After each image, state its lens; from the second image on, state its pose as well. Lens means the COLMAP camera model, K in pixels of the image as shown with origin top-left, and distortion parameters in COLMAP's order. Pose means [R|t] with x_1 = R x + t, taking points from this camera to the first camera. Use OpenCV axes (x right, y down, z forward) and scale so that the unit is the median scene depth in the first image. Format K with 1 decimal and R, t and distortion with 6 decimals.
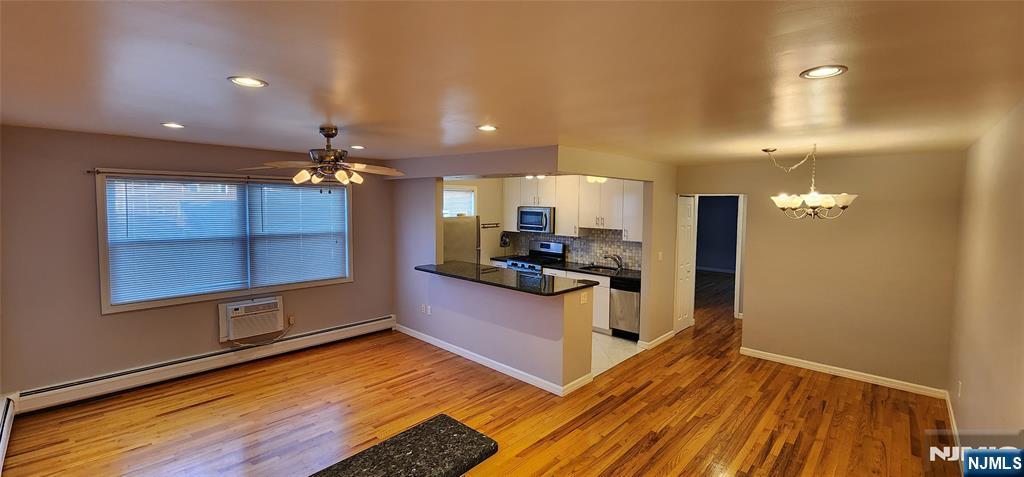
lens RADIAL K [[421.5, 0, 522.0], [0, 421.5, 225.7], [0, 0, 1]] dist [0.003211, -0.000424]
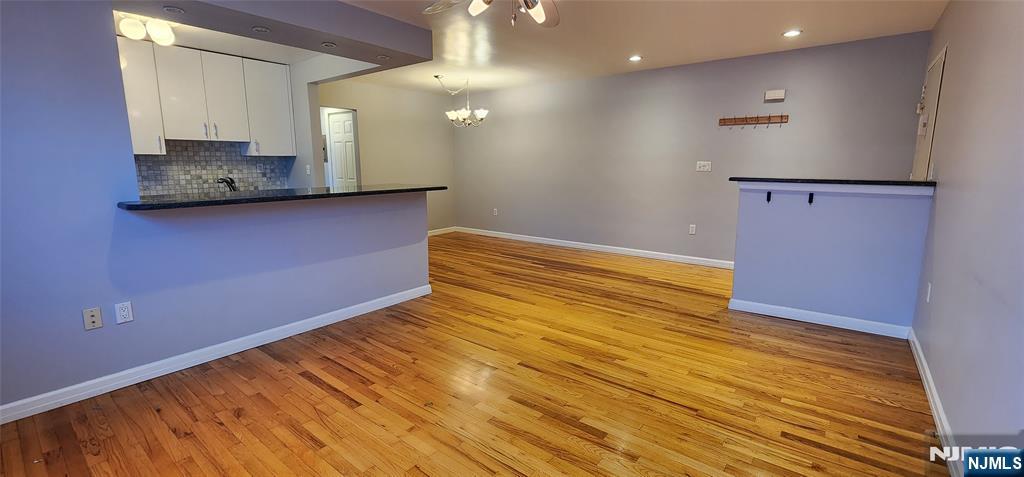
lens RADIAL K [[421.5, 0, 522.0], [0, 421.5, 225.7], [0, 0, 1]] dist [0.003211, -0.000424]
pose [[-0.080356, -0.164849, 0.983040, -0.735489], [0.052191, 0.984181, 0.169306, 0.068999], [-0.995399, 0.064910, -0.070481, 0.690252]]
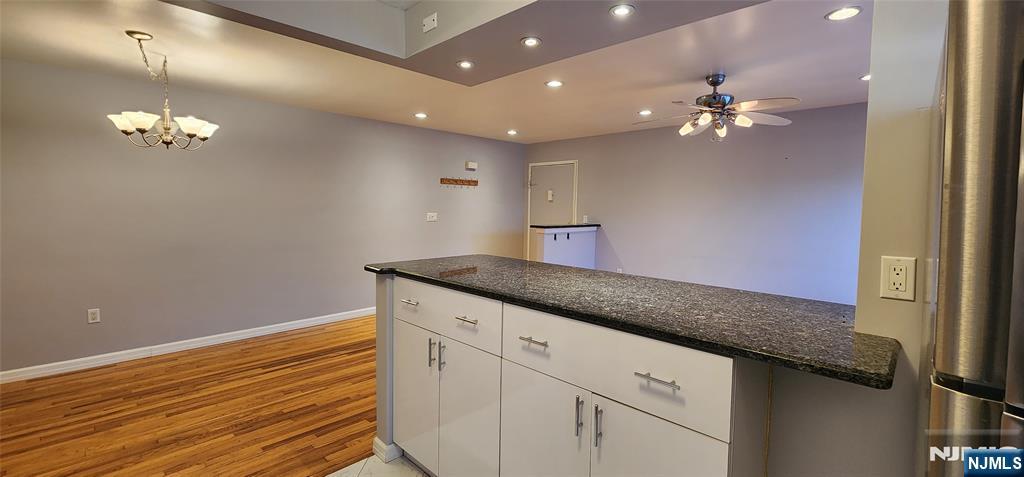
lens RADIAL K [[421.5, 0, 522.0], [0, 421.5, 225.7], [0, 0, 1]] dist [0.003211, -0.000424]
pose [[-0.999259, -0.031175, 0.022578, -0.018948], [-0.028802, 0.994700, 0.098708, 0.024383], [-0.025536, 0.097984, -0.994860, 1.333274]]
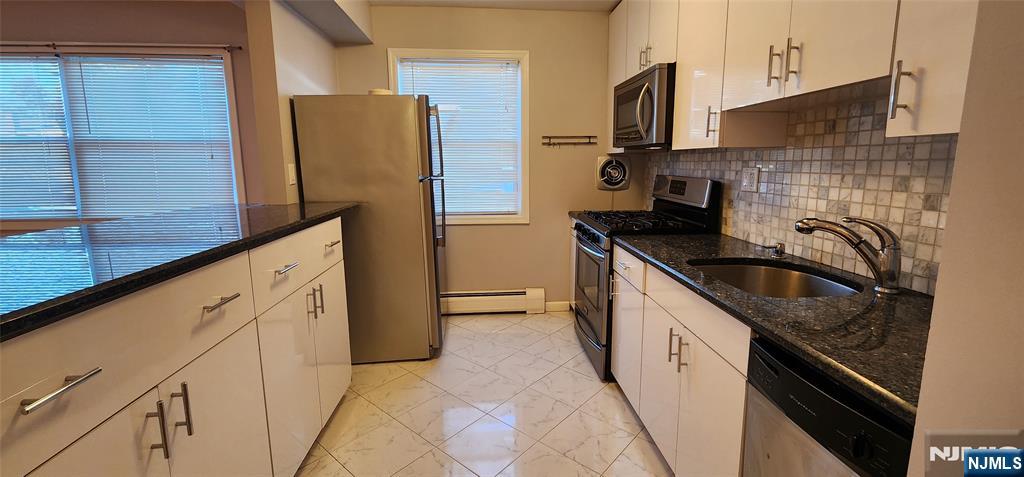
lens RADIAL K [[421.5, 0, 522.0], [0, 421.5, 225.7], [0, 0, 1]] dist [0.003211, -0.000424]
pose [[0.736409, 0.086624, -0.670967, 0.303997], [-0.024053, 0.994494, 0.101993, 0.069816], [0.676108, -0.058970, 0.734439, 0.940997]]
